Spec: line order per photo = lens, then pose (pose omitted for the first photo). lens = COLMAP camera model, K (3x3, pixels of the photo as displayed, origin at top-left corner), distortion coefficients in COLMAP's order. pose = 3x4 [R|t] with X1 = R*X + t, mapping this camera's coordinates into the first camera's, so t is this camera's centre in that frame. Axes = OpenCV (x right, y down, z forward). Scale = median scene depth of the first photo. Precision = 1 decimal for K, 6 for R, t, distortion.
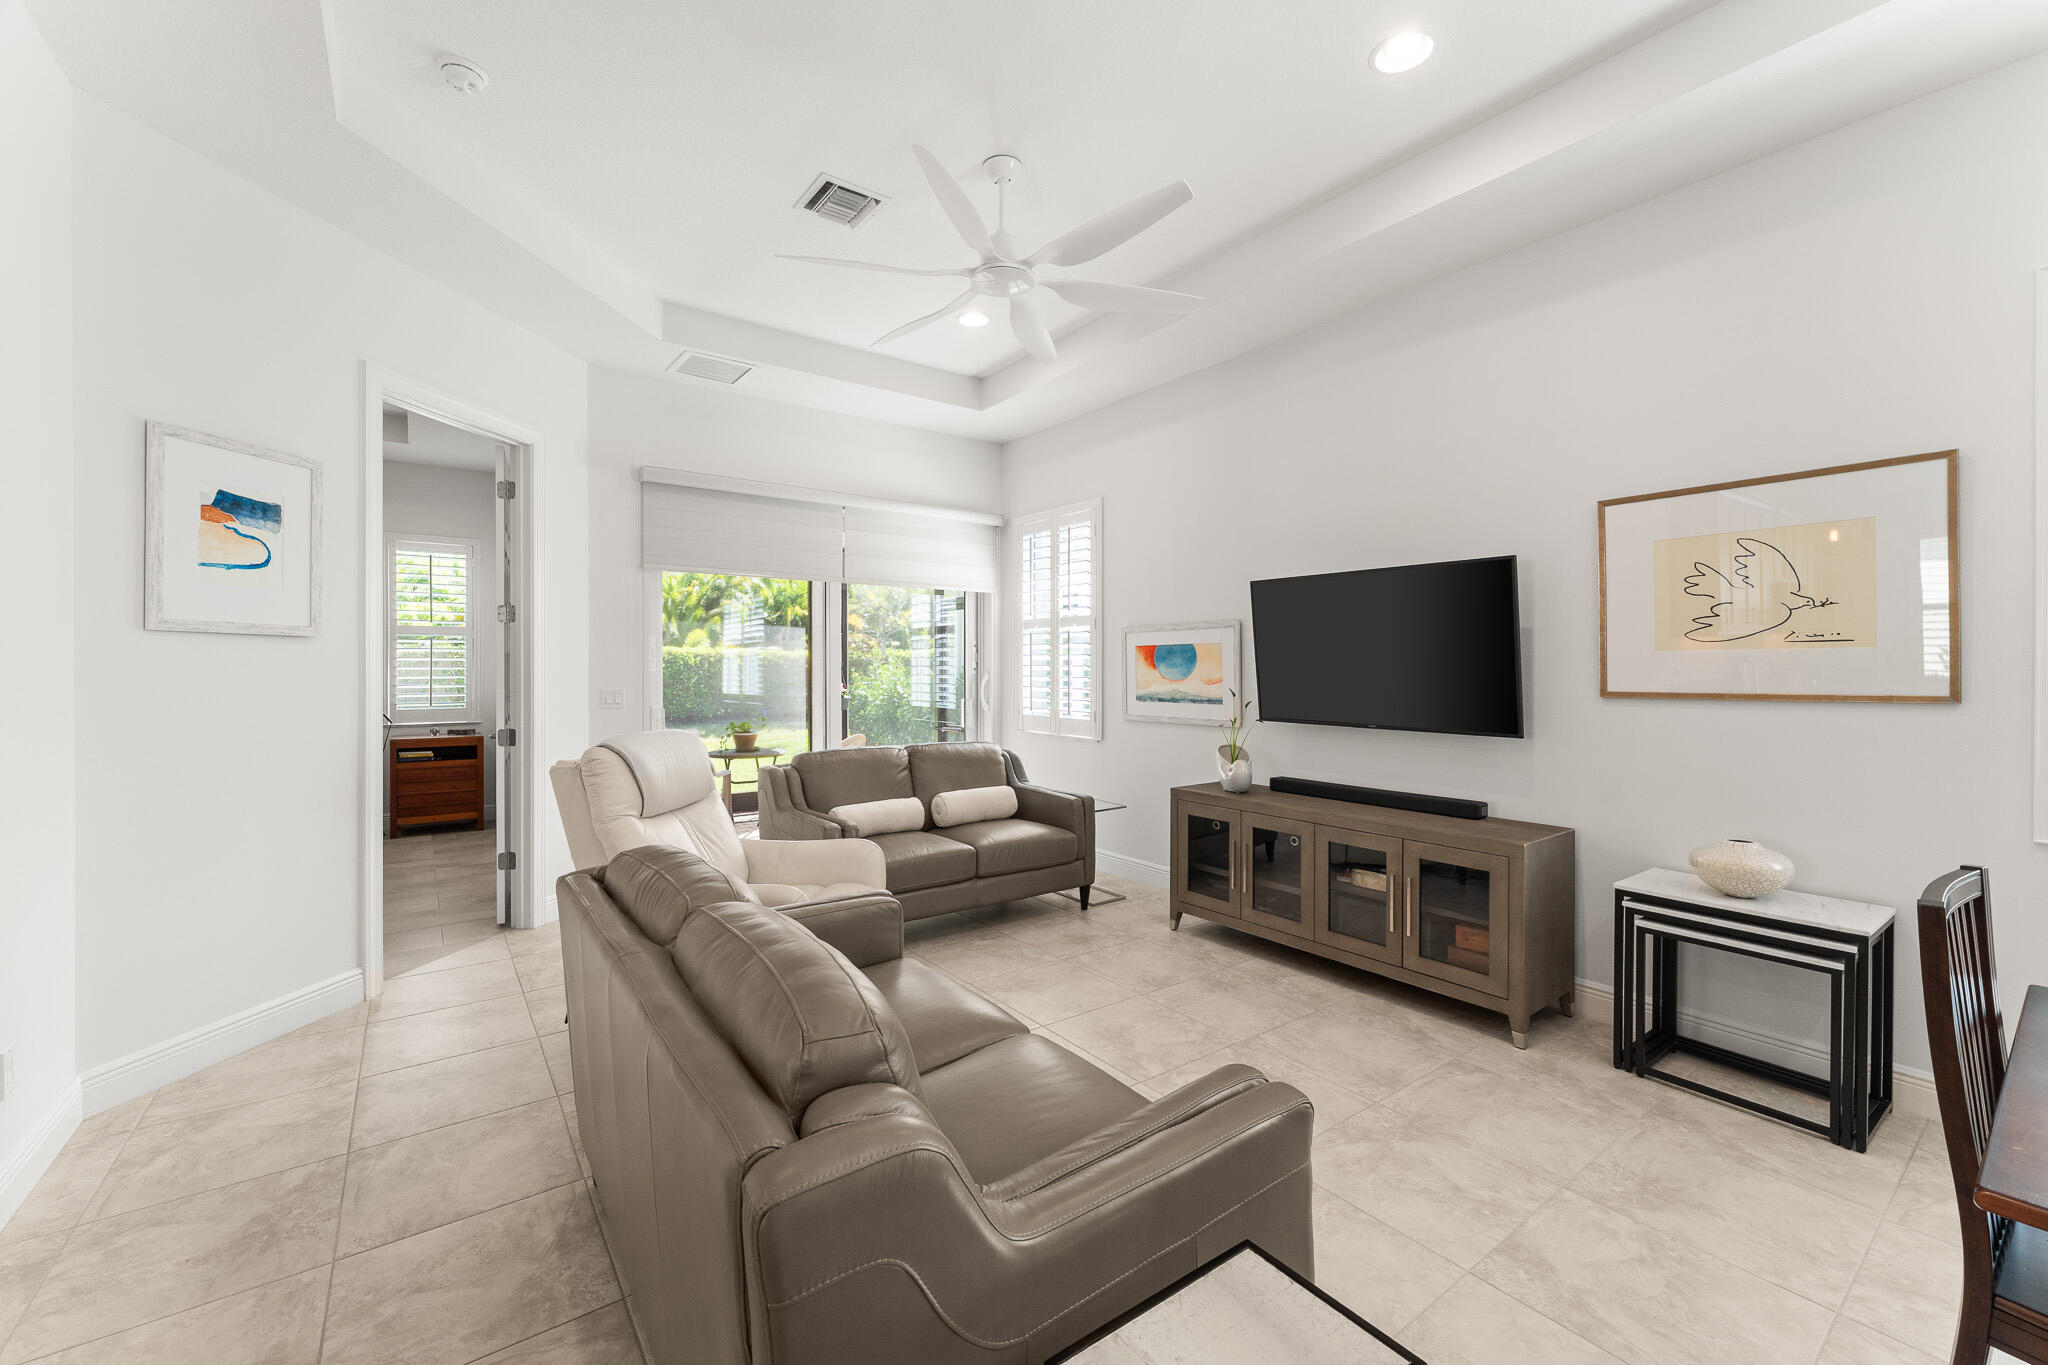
lens RADIAL K [[819.4, 0, 1014.1], [0, 819.4, 669.4], [0, 0, 1]] dist [-0.000777, -0.000132]
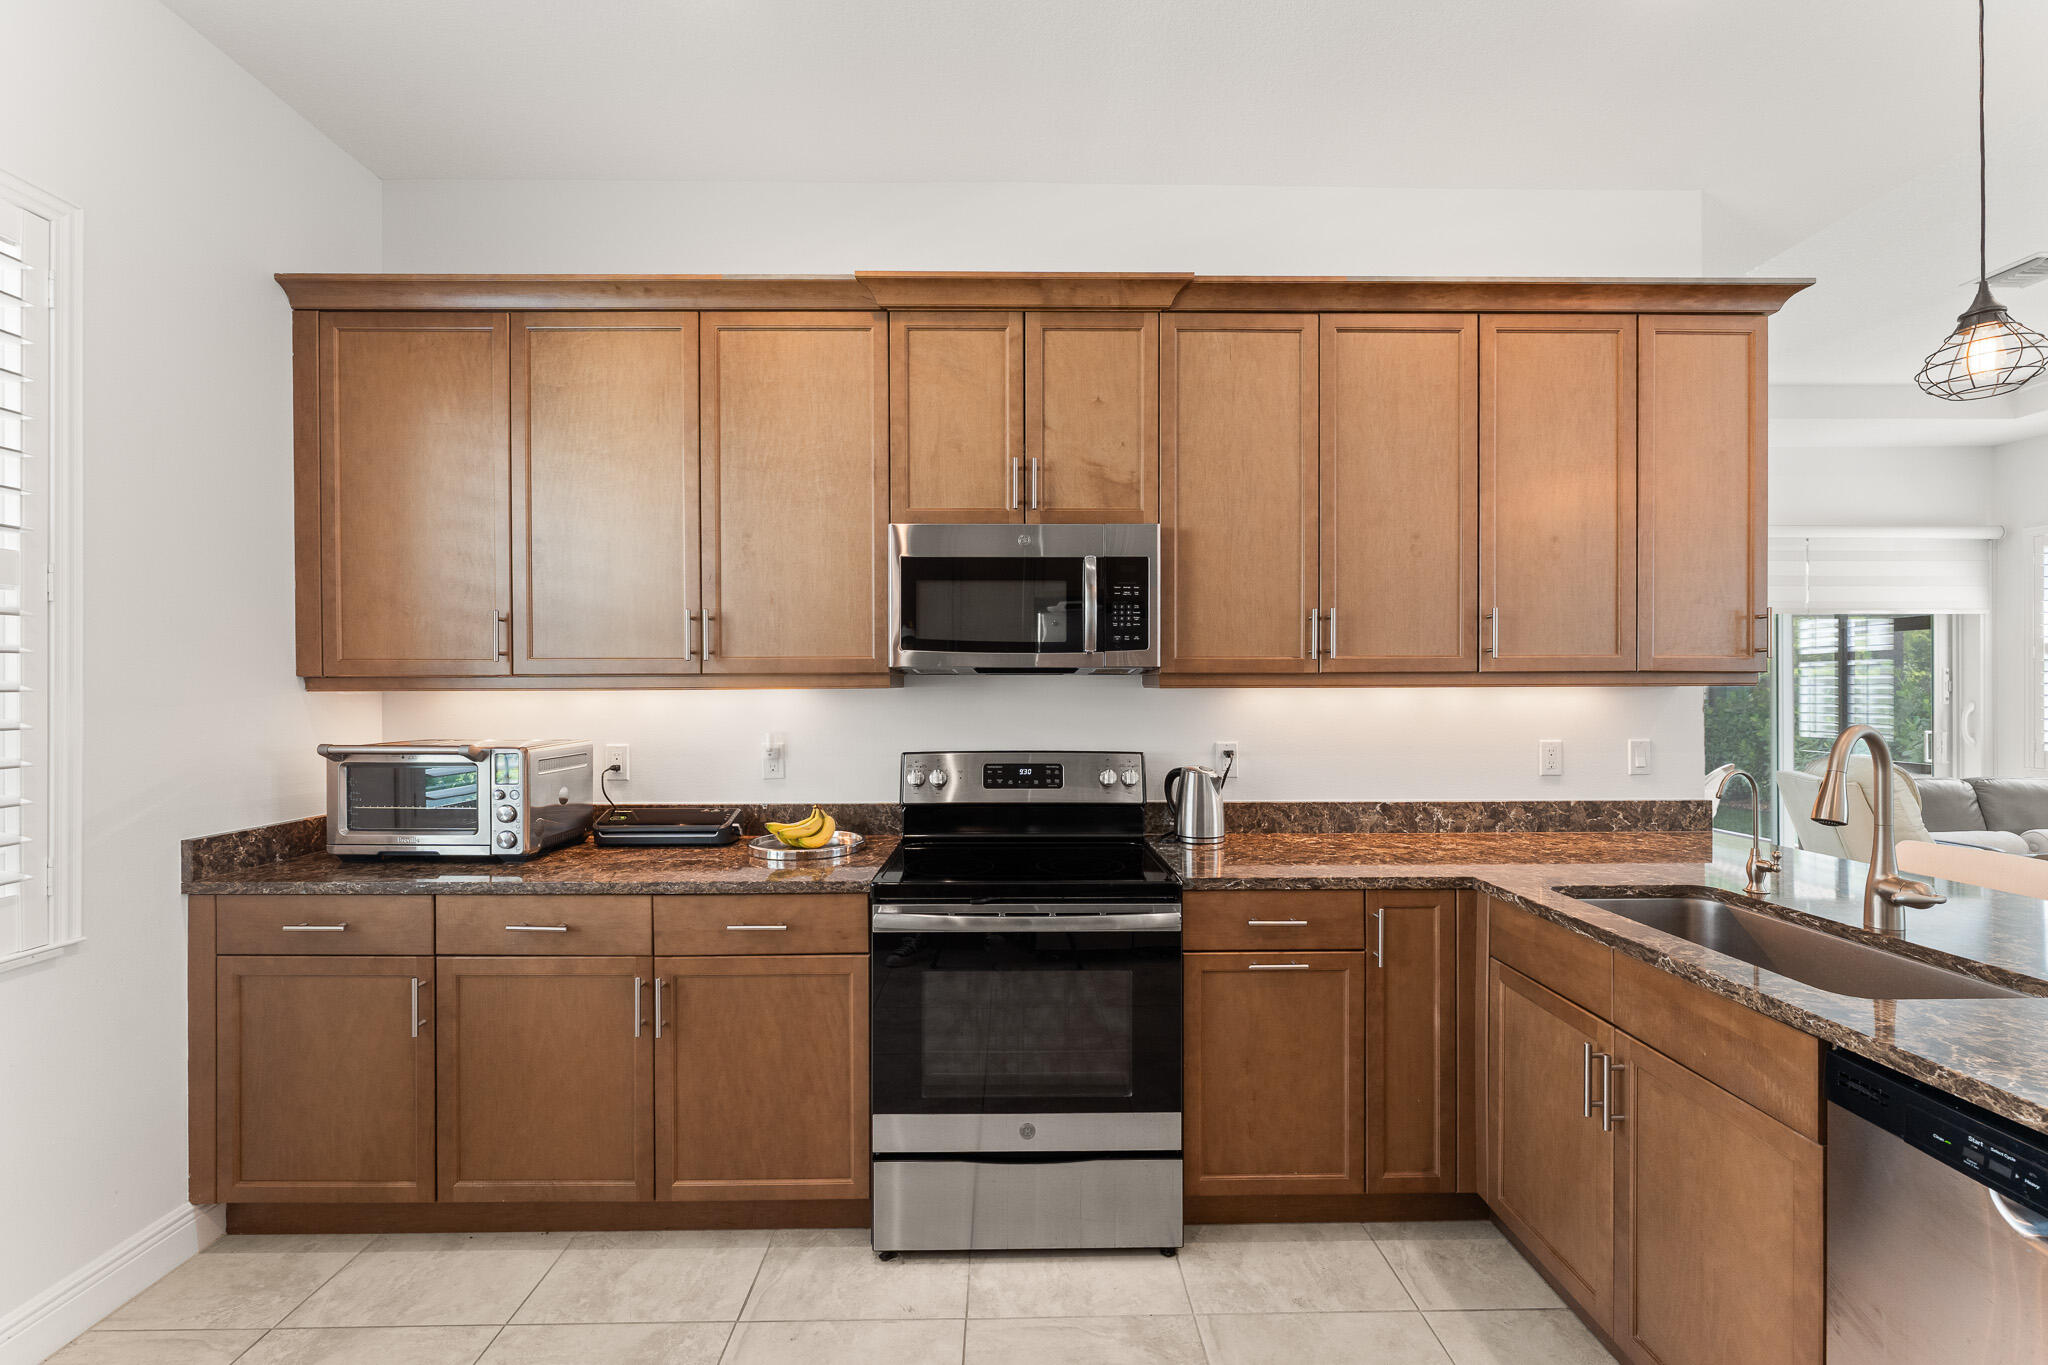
lens RADIAL K [[815.8, 0, 1015.4], [0, 815.8, 679.3], [0, 0, 1]] dist [0.000074, -0.000068]
pose [[0.806980, -0.010973, -0.590477, -0.713706], [0.001091, 0.999853, -0.017089, -0.015464], [0.590578, 0.013147, 0.806873, -0.702778]]
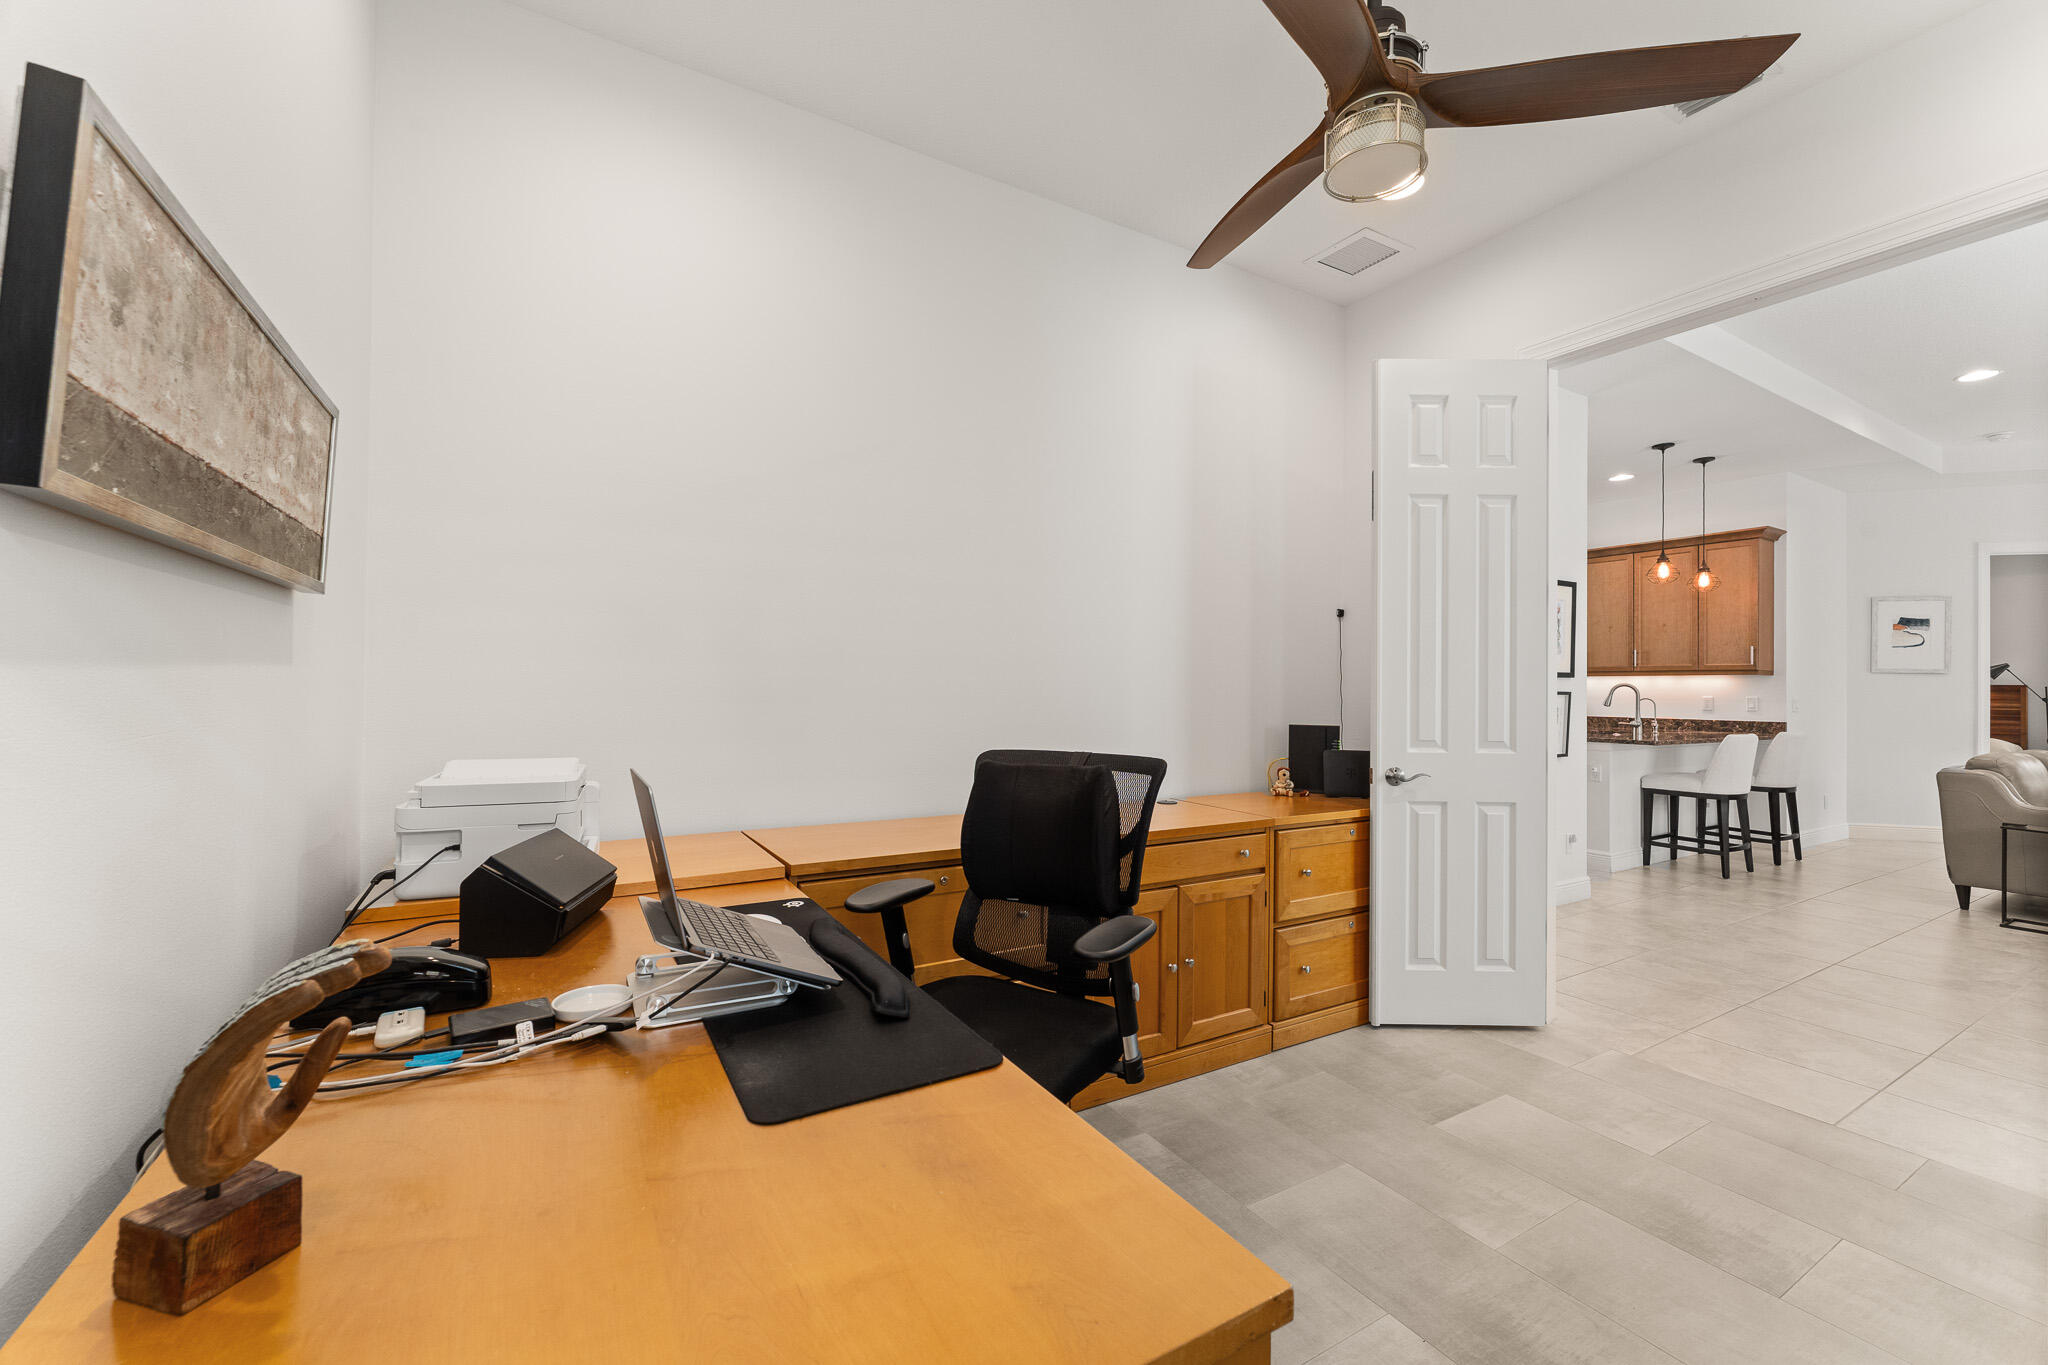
lens RADIAL K [[815.8, 0, 1015.4], [0, 815.8, 679.3], [0, 0, 1]] dist [0.000074, -0.000068]
pose [[-0.103919, -0.011798, -0.994516, 1.656498], [-0.015076, 0.999833, -0.010286, 0.038844], [0.994471, 0.013924, -0.104080, -1.330607]]
